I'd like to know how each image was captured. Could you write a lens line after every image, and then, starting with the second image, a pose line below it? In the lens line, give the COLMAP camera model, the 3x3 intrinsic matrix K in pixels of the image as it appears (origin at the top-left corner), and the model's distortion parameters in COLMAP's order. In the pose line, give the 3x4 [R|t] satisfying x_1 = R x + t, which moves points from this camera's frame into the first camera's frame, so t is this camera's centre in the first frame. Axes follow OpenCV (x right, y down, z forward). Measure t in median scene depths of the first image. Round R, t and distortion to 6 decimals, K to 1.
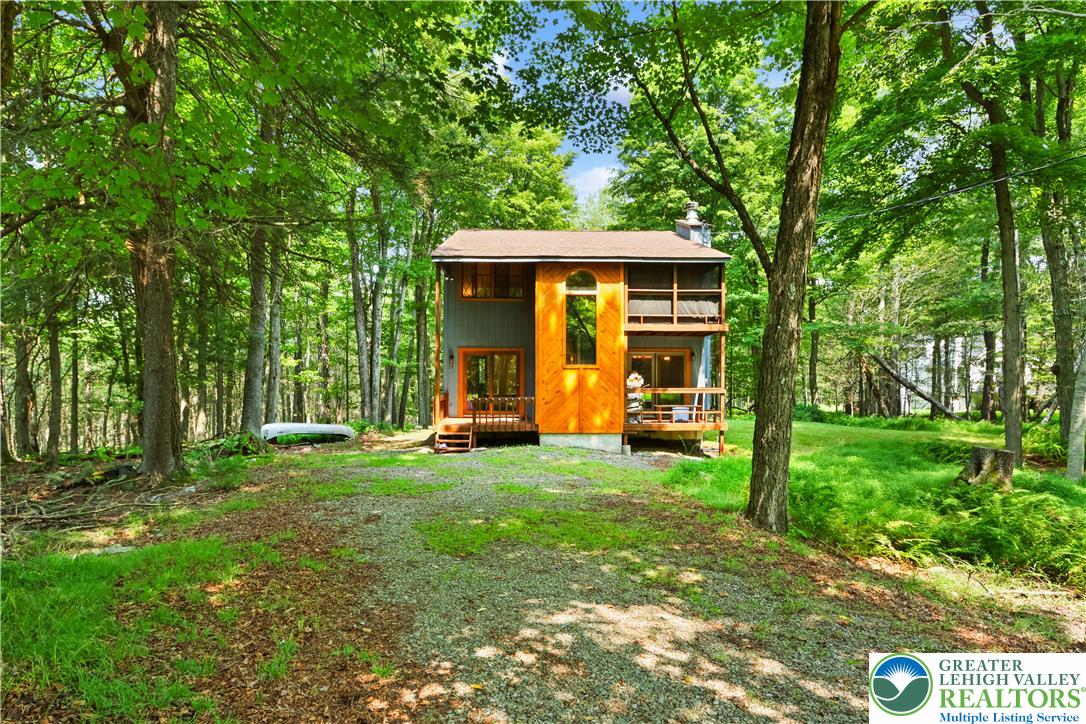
lens RADIAL K [[591.6, 0, 539.1], [0, 591.6, 372.7], [0, 0, 1]] dist [-0.016356, 0.000056]
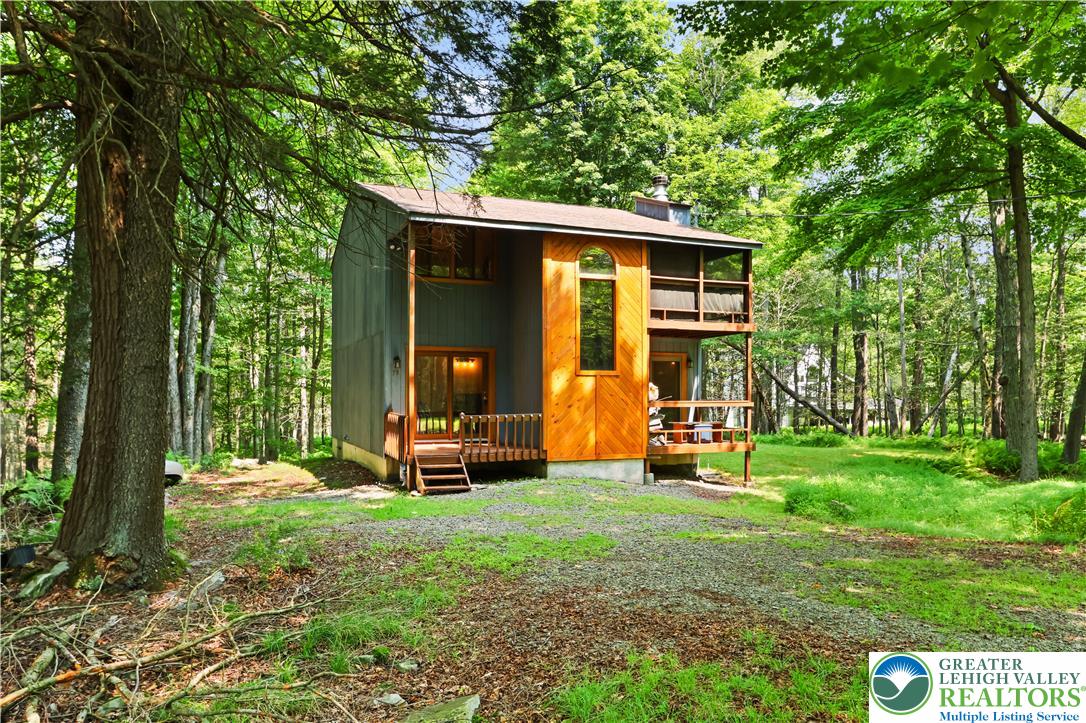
lens RADIAL K [[733.1, 0, 544.8], [0, 733.1, 371.3], [0, 0, 1]] dist [0.000454, 0.000270]
pose [[0.935586, 0.009770, 0.352965, -0.325400], [-0.002374, 0.999769, -0.021382, 0.008168], [-0.353092, 0.019167, 0.935392, 0.135052]]
